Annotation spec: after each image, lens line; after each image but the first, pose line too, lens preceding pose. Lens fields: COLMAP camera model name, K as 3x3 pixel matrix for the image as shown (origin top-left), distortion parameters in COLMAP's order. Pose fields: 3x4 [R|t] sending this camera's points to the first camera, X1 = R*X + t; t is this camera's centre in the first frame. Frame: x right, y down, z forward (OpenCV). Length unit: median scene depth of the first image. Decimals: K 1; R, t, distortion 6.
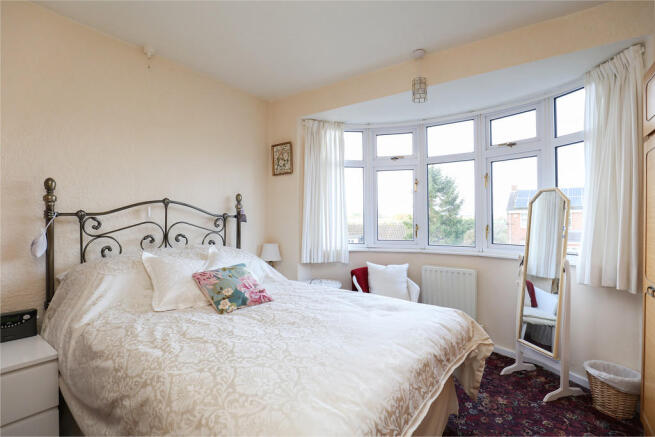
lens RADIAL K [[318.2, 0, 327.0], [0, 318.2, 218.7], [0, 0, 1]] dist [-0.028951, -0.000664]
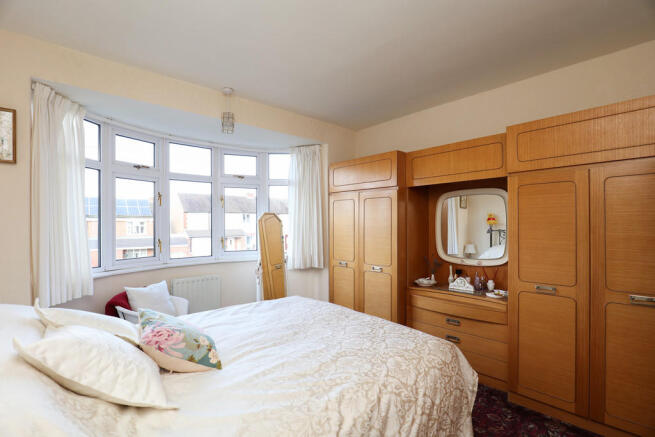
lens RADIAL K [[308.6, 0, 325.1], [0, 308.6, 223.9], [0, 0, 1]] dist [-0.033234, -0.000298]
pose [[0.204292, -0.000495, 0.978910, -0.568013], [0.007832, 0.999969, -0.001129, -0.025707], [-0.978879, 0.007898, 0.204289, 0.334947]]
